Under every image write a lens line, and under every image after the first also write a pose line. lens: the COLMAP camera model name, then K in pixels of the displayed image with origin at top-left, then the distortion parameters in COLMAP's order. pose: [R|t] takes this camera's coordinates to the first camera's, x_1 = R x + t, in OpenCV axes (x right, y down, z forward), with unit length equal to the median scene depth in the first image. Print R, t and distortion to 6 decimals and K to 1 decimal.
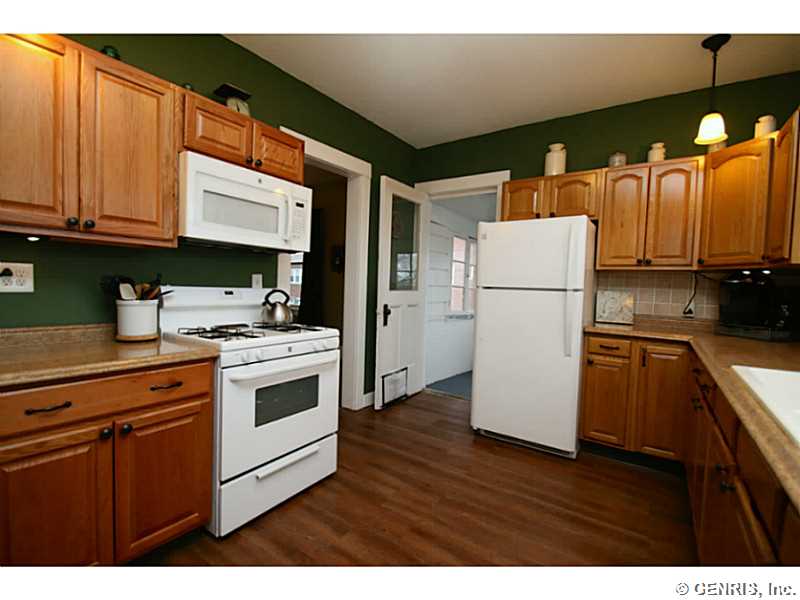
lens RADIAL K [[369.1, 0, 401.1], [0, 369.1, 297.9], [0, 0, 1]] dist [-0.000517, -0.004206]
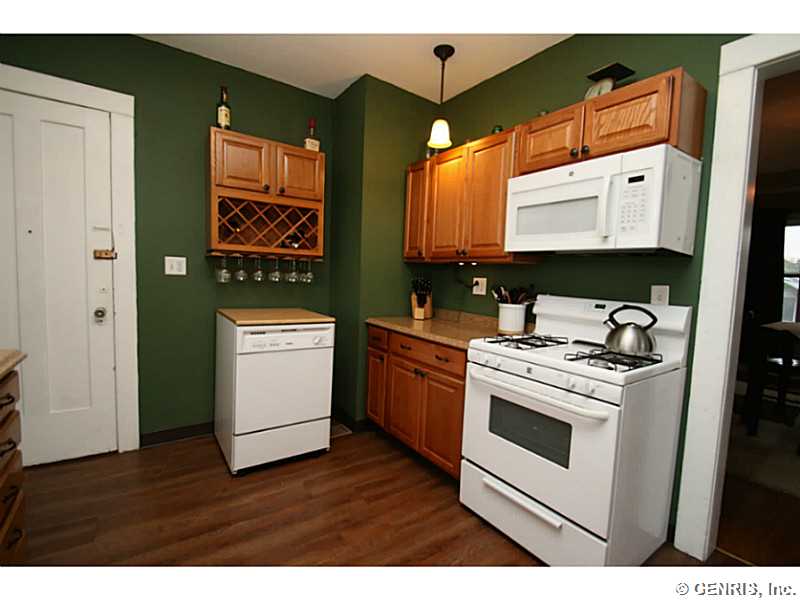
lens RADIAL K [[369.1, 0, 405.4], [0, 369.1, 301.2], [0, 0, 1]] dist [-0.000517, -0.004206]
pose [[-0.341221, 0.026601, -0.939607, 0.556883], [-0.081136, 0.995035, 0.057635, -0.042242], [0.936475, 0.095902, -0.337369, 0.957094]]
